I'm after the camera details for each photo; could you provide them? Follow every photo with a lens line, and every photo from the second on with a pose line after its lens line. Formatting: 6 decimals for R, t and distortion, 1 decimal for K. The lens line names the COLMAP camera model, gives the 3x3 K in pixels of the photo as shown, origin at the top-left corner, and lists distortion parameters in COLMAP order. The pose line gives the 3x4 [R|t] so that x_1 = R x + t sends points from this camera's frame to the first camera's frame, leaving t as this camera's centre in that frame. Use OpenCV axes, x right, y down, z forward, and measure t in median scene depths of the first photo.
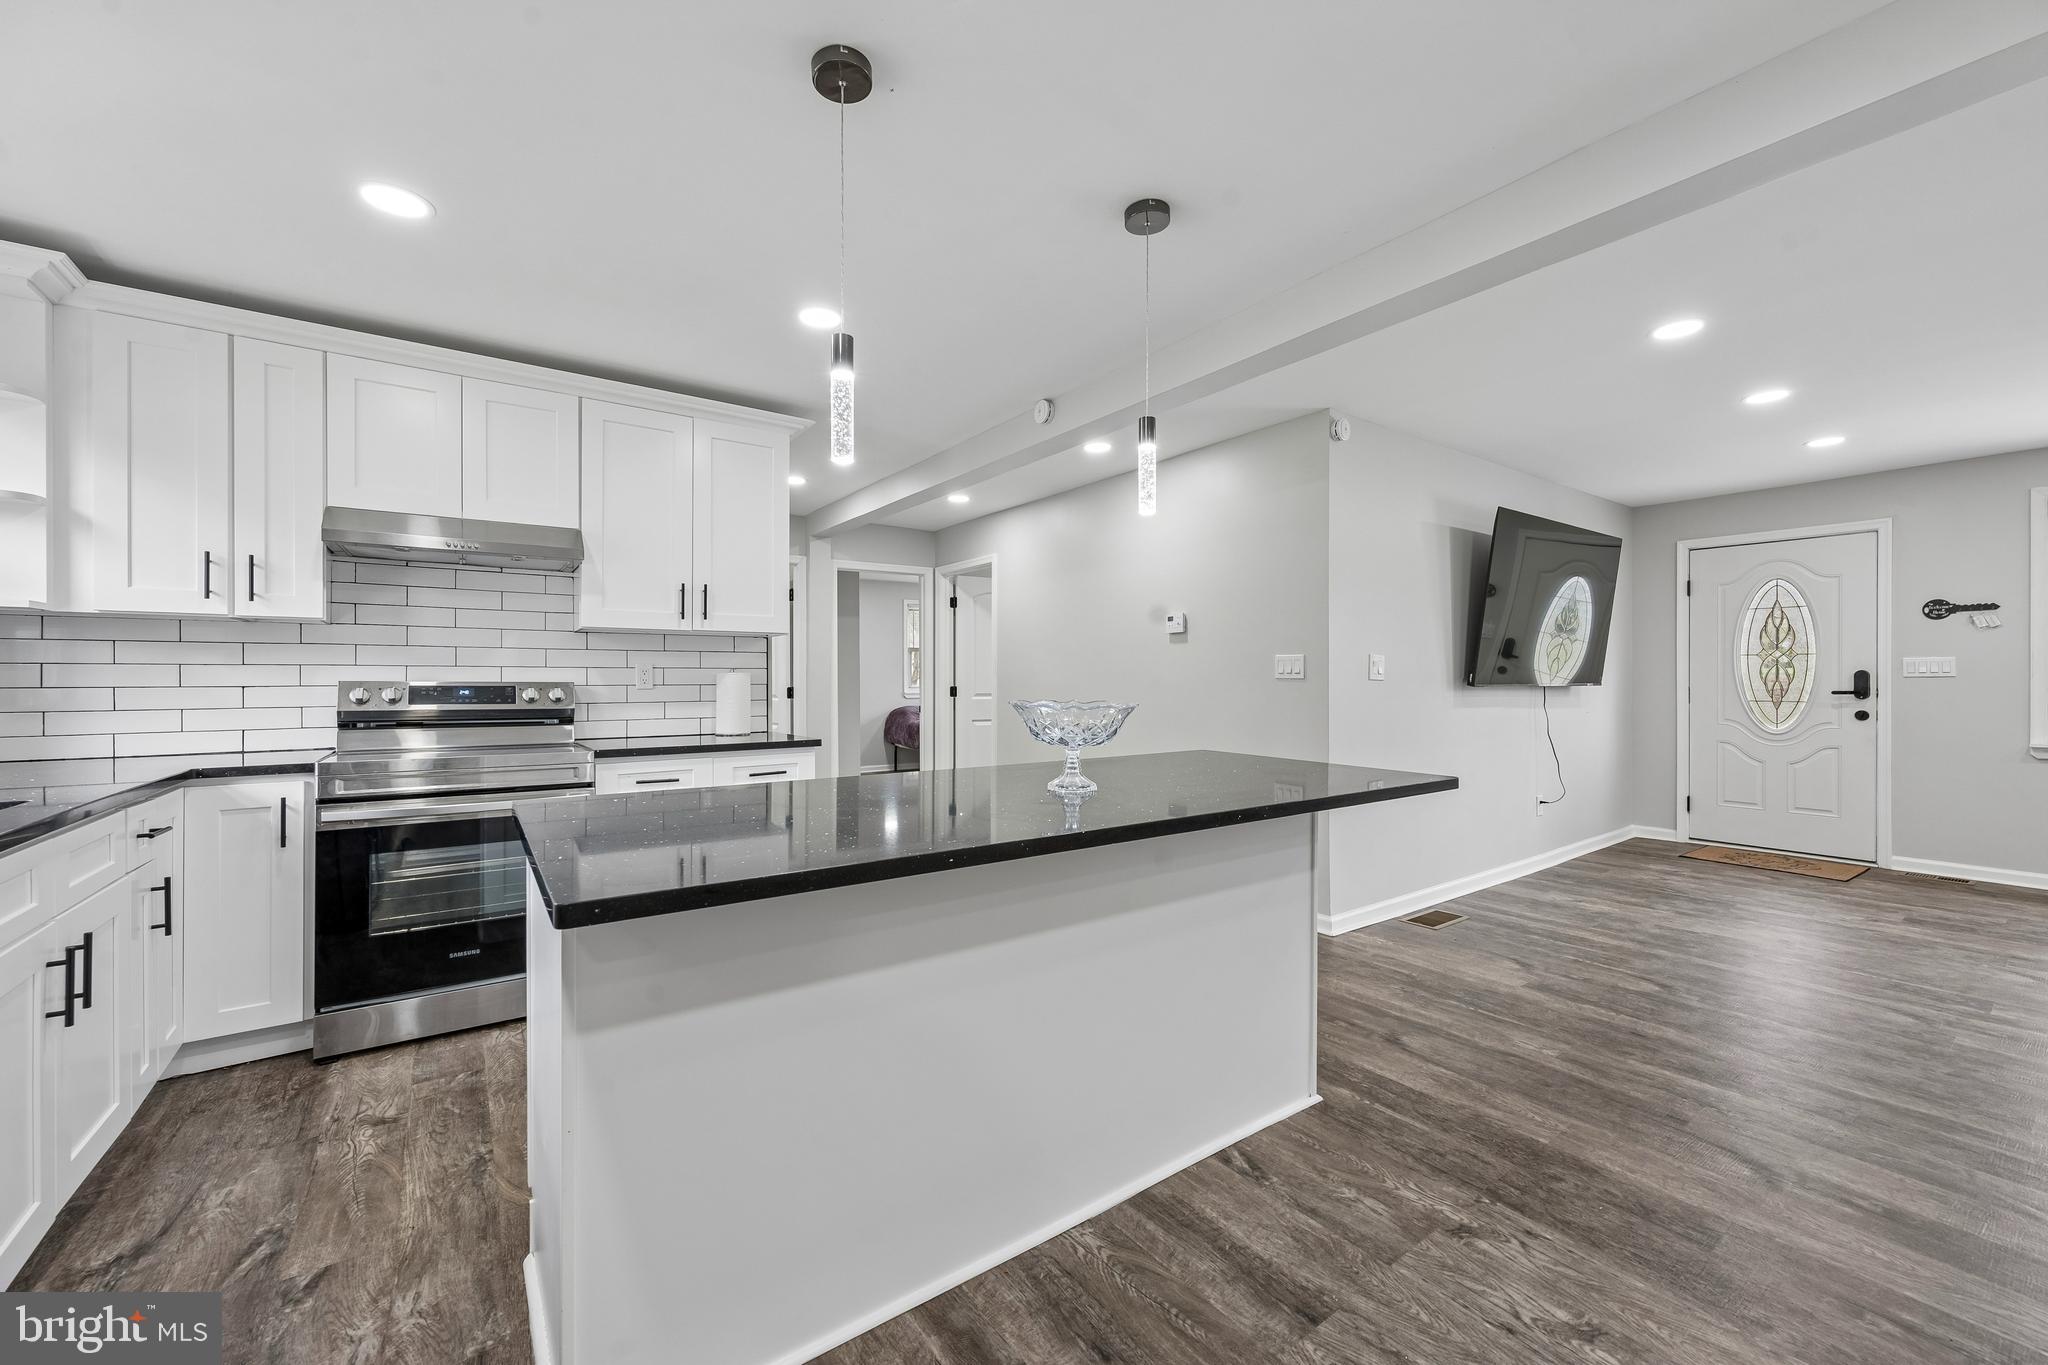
lens RADIAL K [[800.9, 0, 1029.5], [0, 800.9, 675.1], [0, 0, 1]] dist [0.001820, 0.000119]
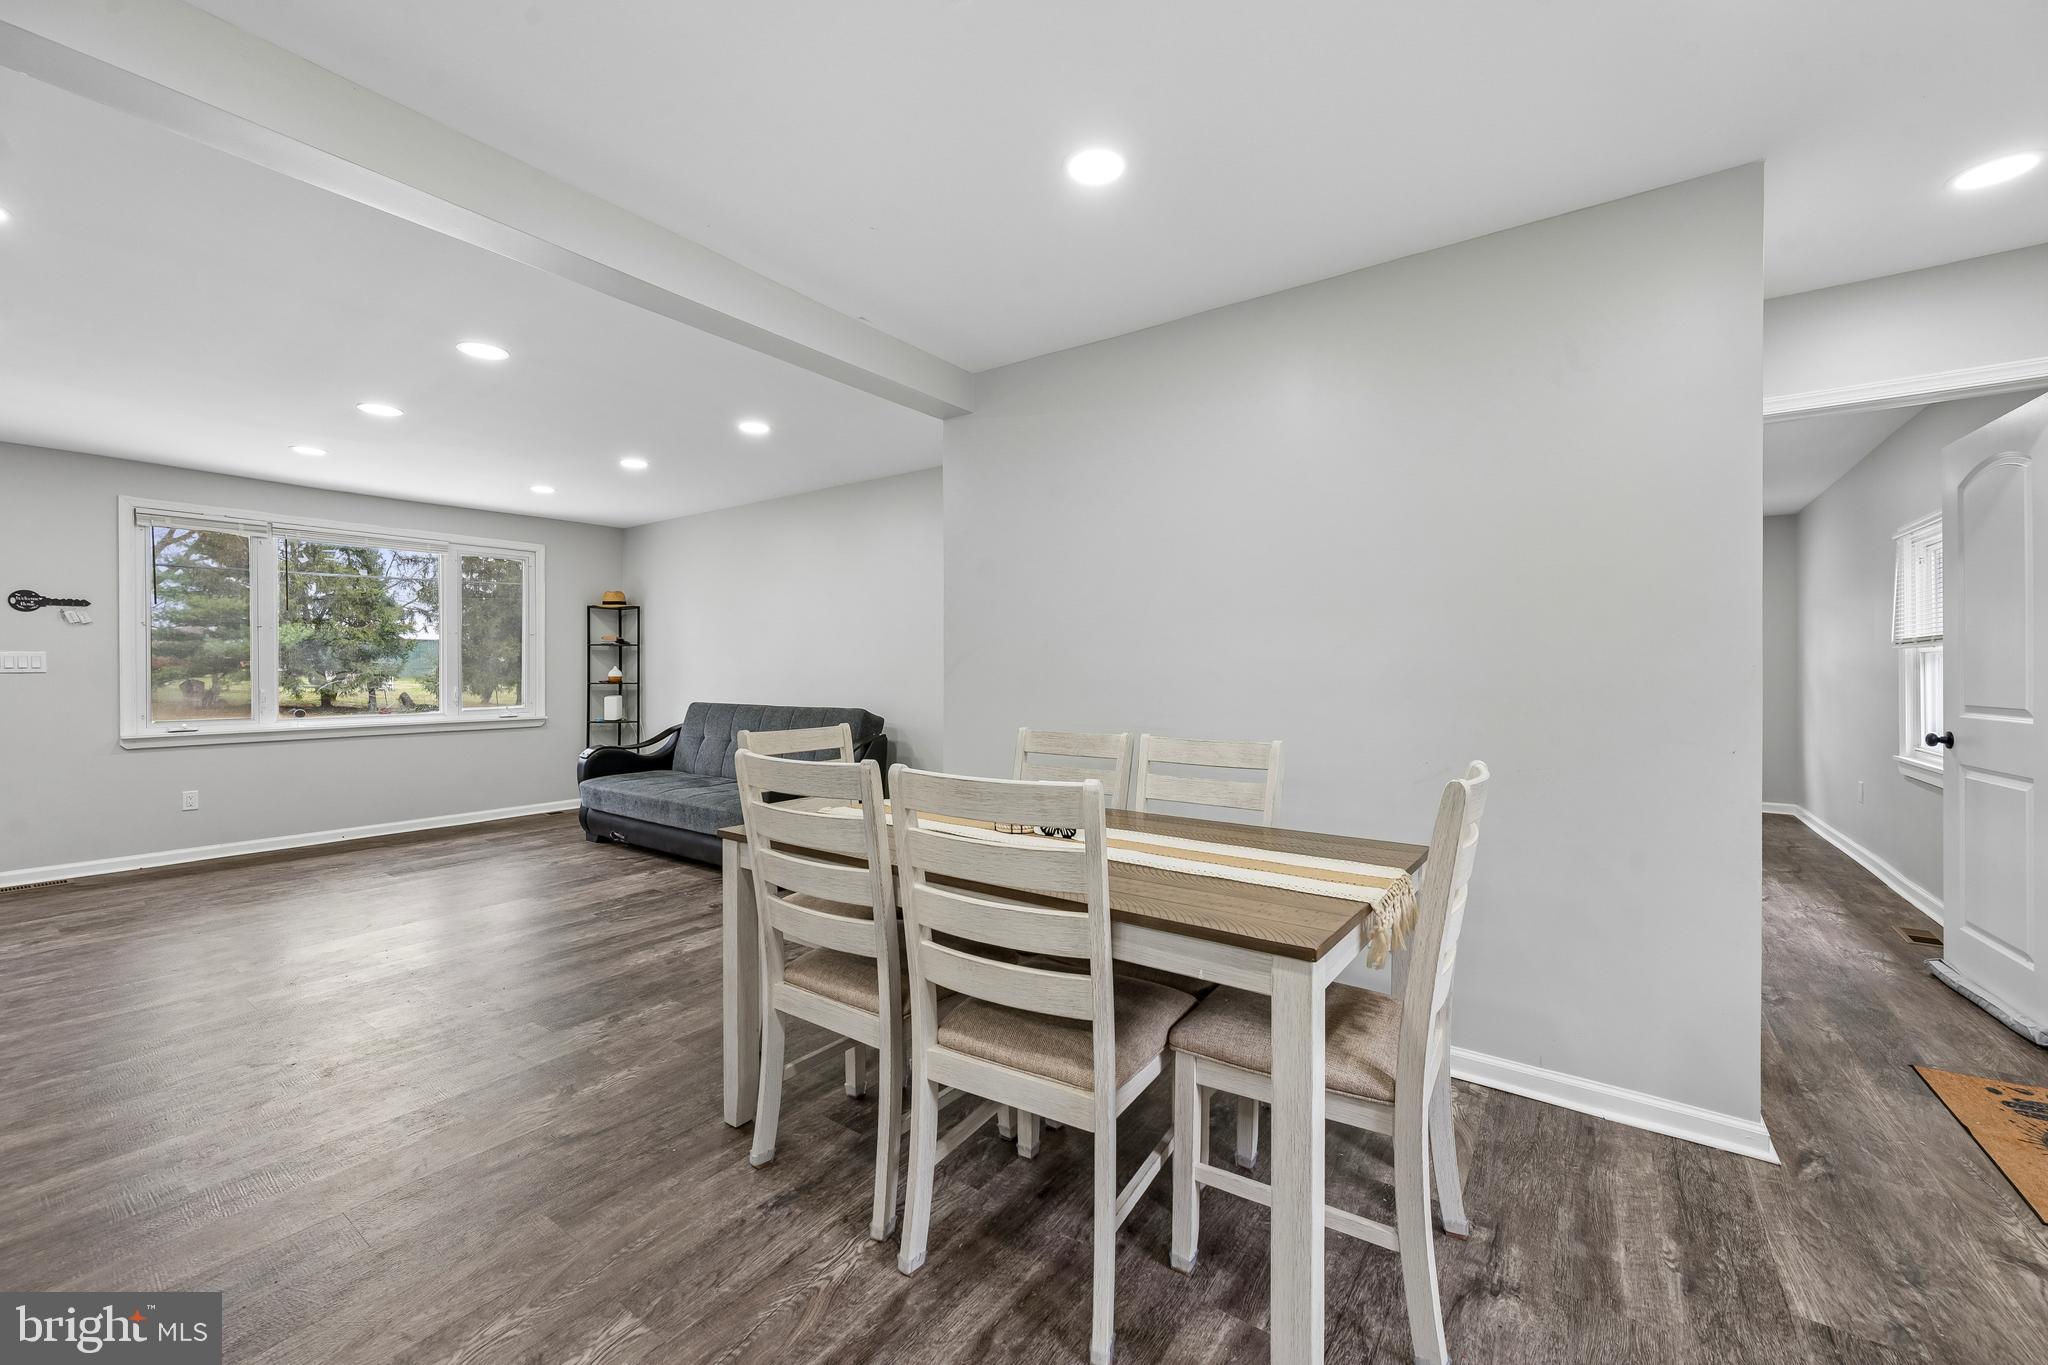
lens RADIAL K [[800.9, 0, 1029.5], [0, 800.9, 675.1], [0, 0, 1]] dist [0.001820, 0.000119]
pose [[-0.317266, -0.003199, 0.948331, -0.194159], [-0.000680, 0.999995, 0.003146, 0.001715], [-0.948336, 0.000354, -0.317267, 0.275627]]
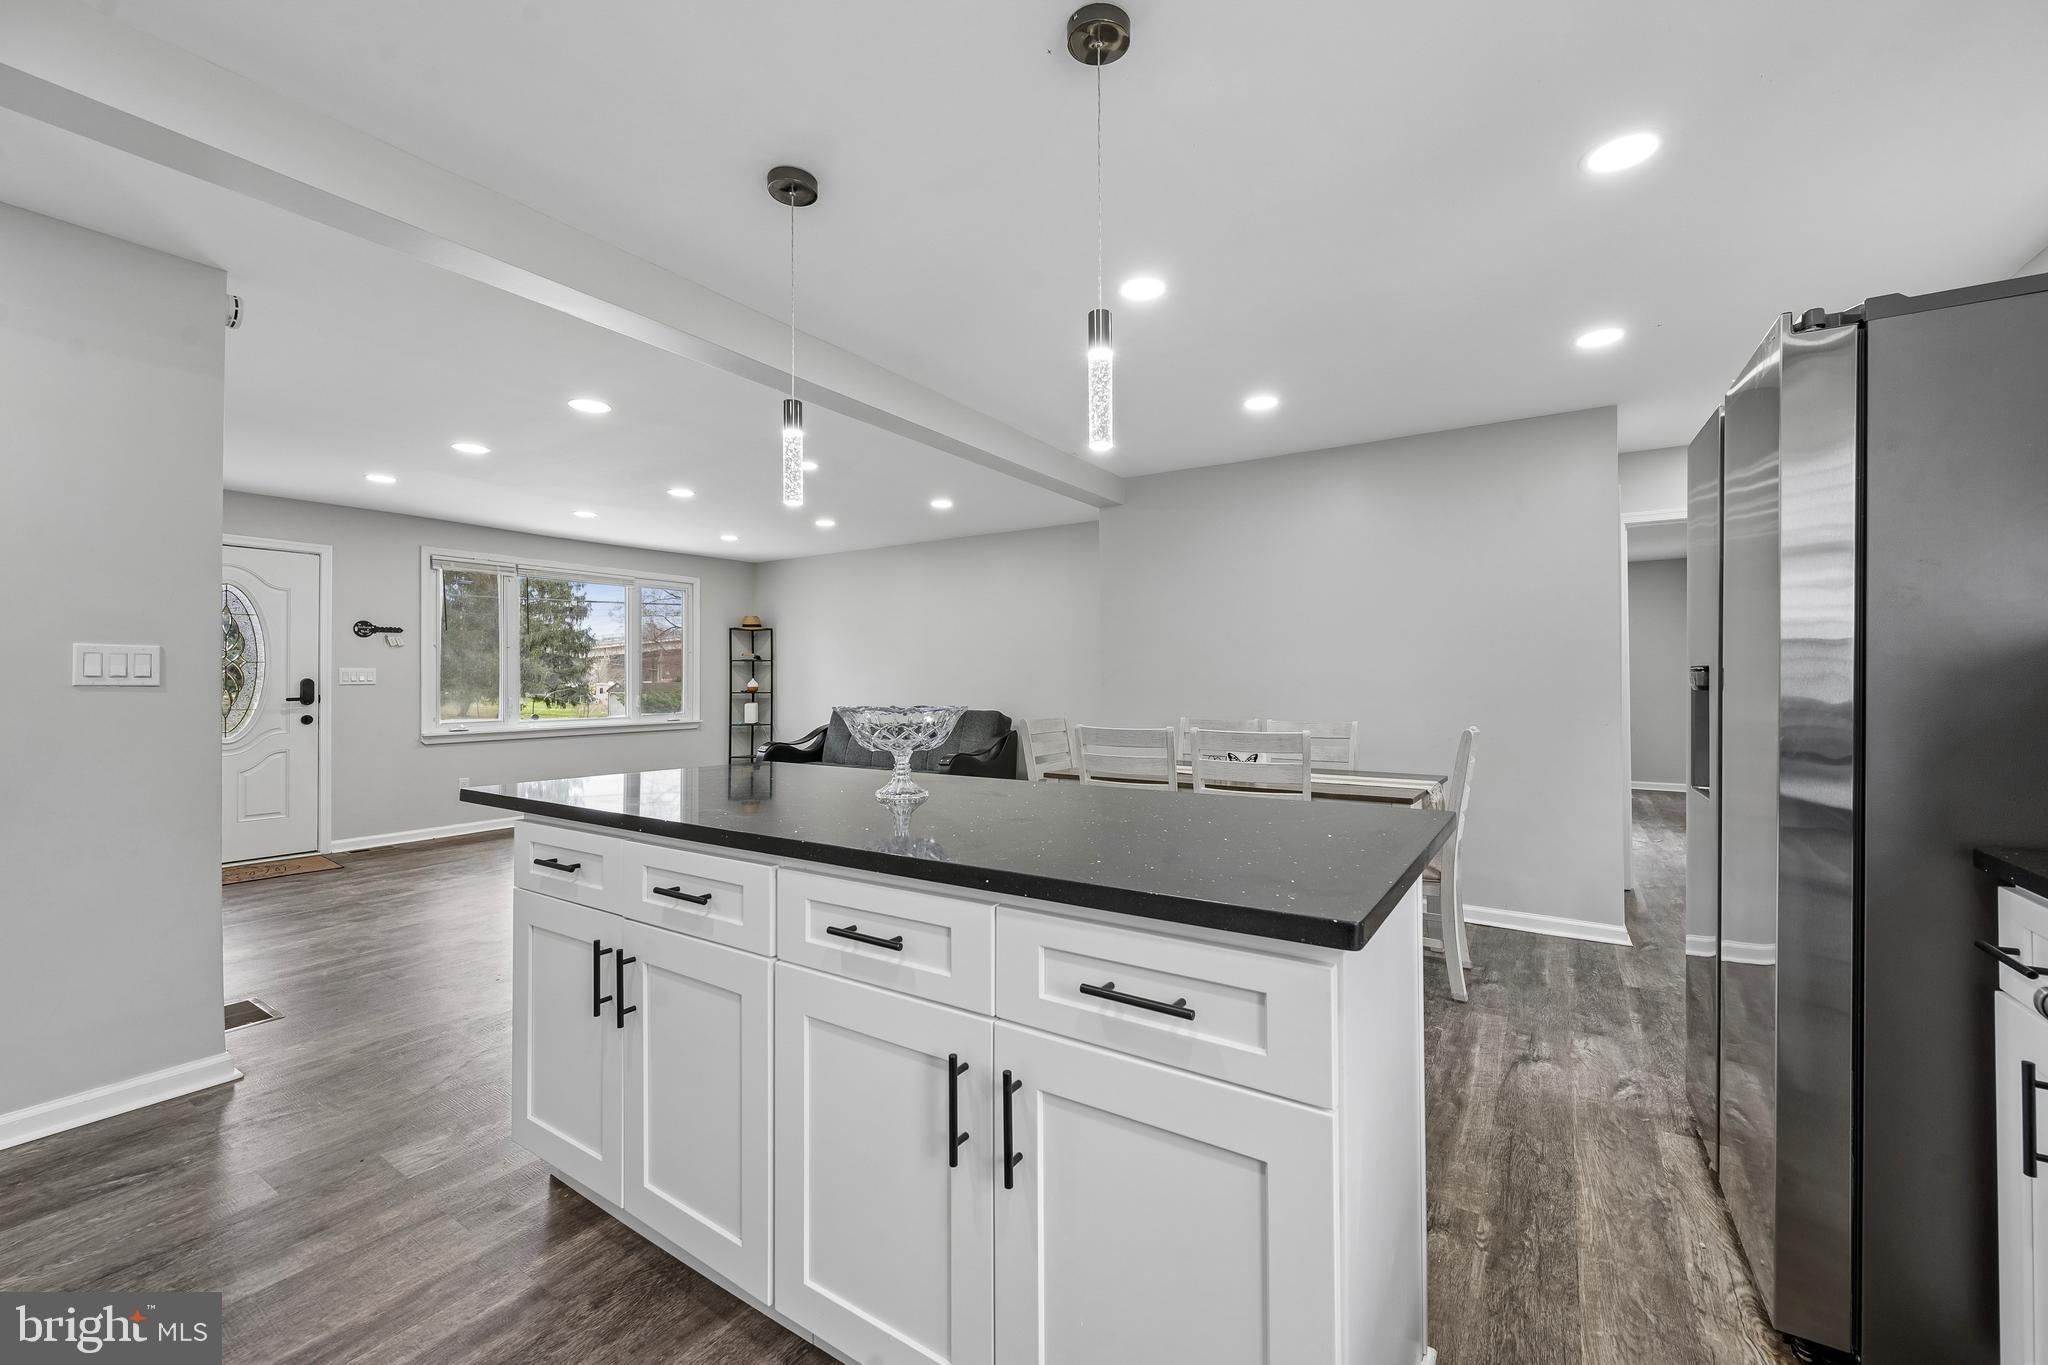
lens RADIAL K [[813.0, 0, 1034.1], [0, 813.0, 670.3], [0, 0, 1]] dist [0.000261, -0.000005]
pose [[-0.362282, 0.016407, 0.931924, -0.566230], [0.001589, 0.999854, -0.016986, 0.004852], [-0.932067, -0.004673, -0.362255, 0.742666]]
